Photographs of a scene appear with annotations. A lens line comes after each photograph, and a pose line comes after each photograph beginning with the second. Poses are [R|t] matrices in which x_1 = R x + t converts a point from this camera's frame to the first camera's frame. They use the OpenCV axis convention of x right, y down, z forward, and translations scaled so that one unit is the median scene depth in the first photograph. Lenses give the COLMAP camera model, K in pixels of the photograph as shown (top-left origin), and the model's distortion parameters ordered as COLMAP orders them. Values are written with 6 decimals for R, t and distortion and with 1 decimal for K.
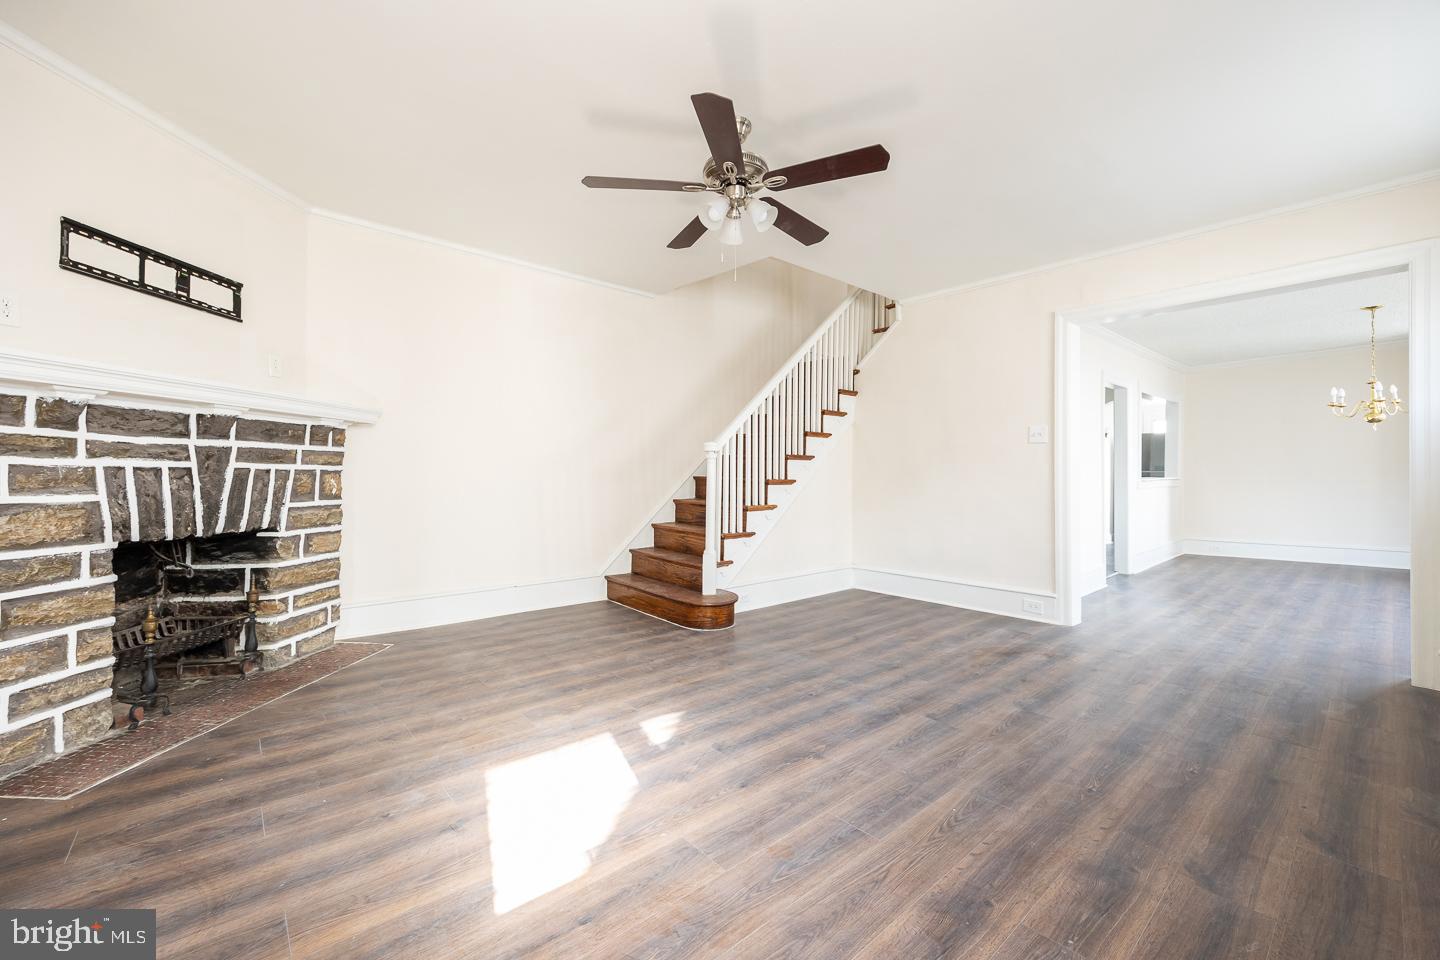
lens RADIAL K [[578.1, 0, 724.1], [0, 578.1, 474.3], [0, 0, 1]] dist [-0.002936, 0.000841]
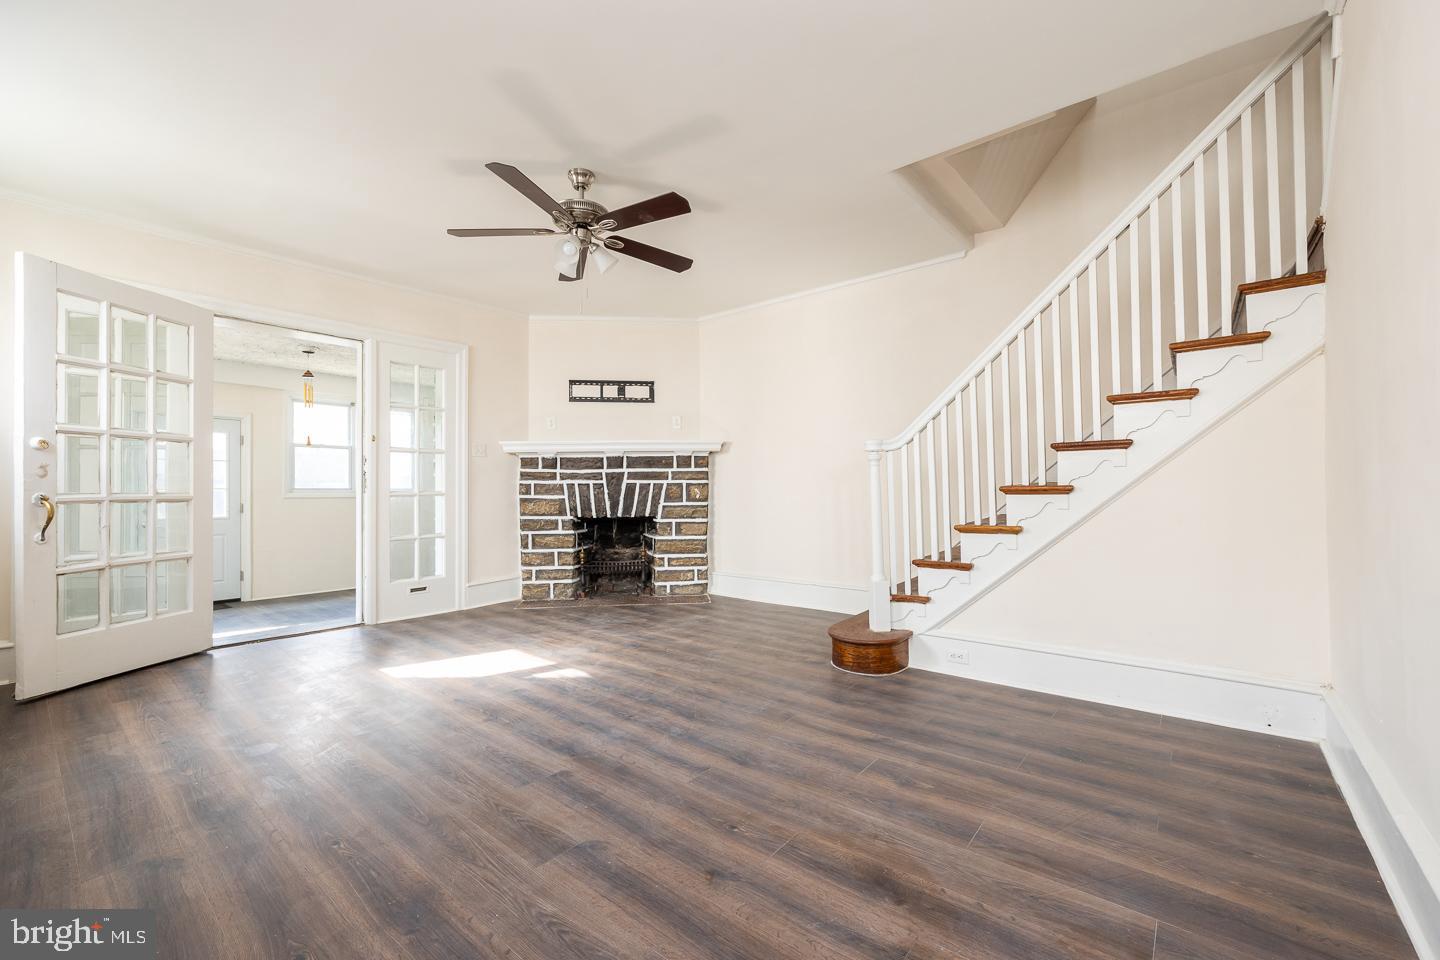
lens RADIAL K [[578.1, 0, 716.7], [0, 578.1, 491.2], [0, 0, 1]] dist [-0.002936, 0.000841]
pose [[0.168288, -0.001433, -0.985737, 1.147147], [0.010609, 0.999944, 0.000357, 0.019633], [0.985681, -0.010518, 0.168294, 1.030217]]
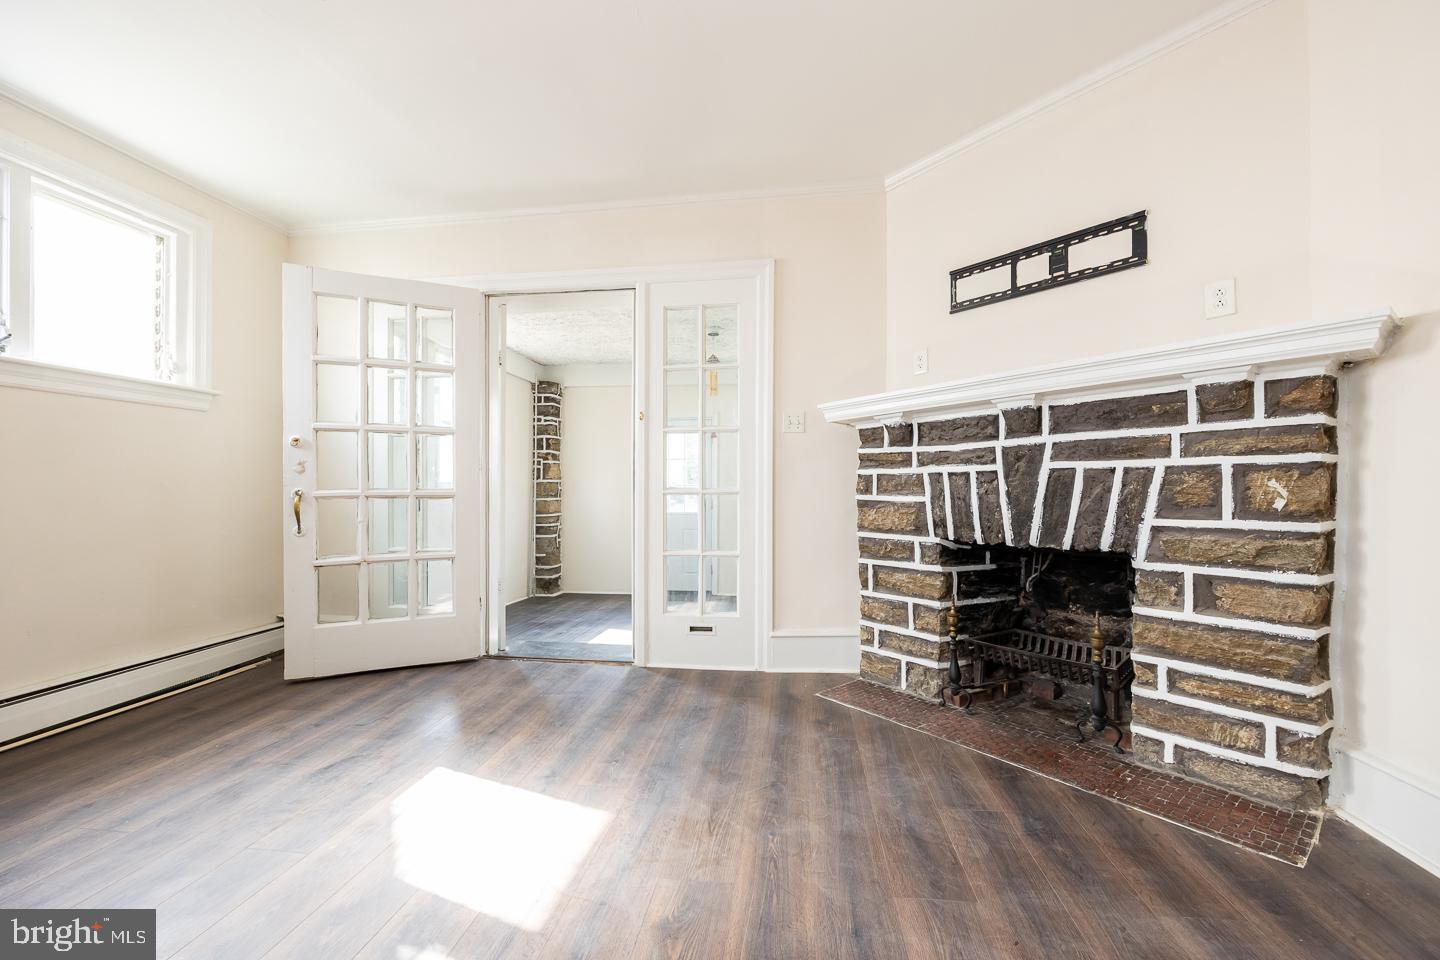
lens RADIAL K [[578.1, 0, 727.4], [0, 578.1, 491.3], [0, 0, 1]] dist [-0.002936, 0.000841]
pose [[-0.739158, 0.000079, -0.673532, 0.036048], [0.003518, 0.999987, -0.003743, 0.023409], [0.673523, -0.005136, -0.739149, 1.371359]]
